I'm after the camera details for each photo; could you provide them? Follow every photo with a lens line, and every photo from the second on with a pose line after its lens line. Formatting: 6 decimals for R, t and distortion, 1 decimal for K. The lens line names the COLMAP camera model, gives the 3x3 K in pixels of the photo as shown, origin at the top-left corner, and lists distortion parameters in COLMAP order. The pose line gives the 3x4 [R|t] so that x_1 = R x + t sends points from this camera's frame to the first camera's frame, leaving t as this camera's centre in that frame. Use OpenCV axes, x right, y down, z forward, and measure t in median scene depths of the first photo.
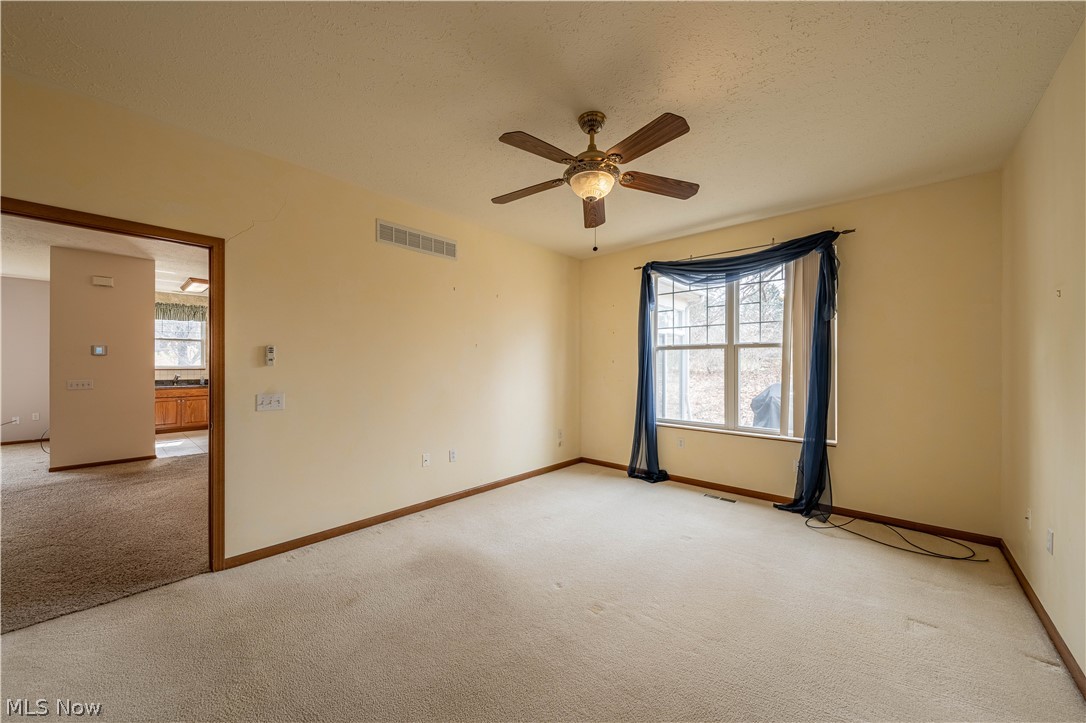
lens RADIAL K [[399.3, 0, 543.0], [0, 399.3, 361.5], [0, 0, 1]] dist [0.000533, 0.000101]
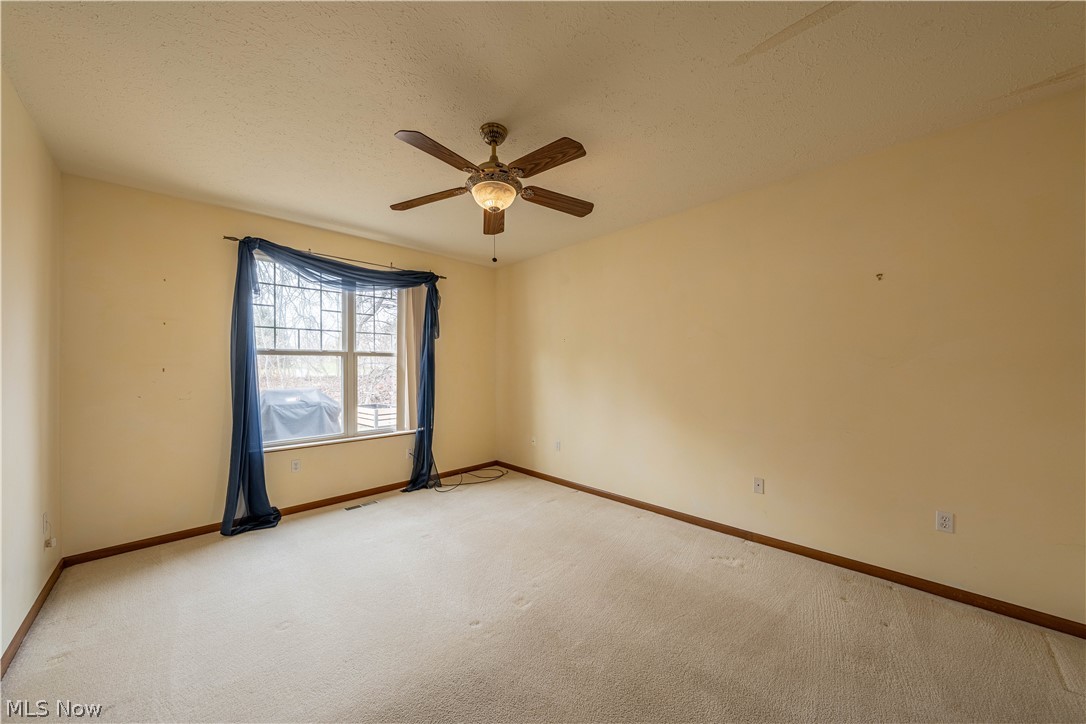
lens RADIAL K [[378.2, 0, 548.3], [0, 378.2, 363.6], [0, 0, 1]] dist [-0.000459, 0.000079]
pose [[0.045050, 0.009192, 0.998942, -0.505648], [-0.000656, 0.999958, -0.009172, -0.005717], [-0.998985, -0.000242, 0.045054, 0.504010]]
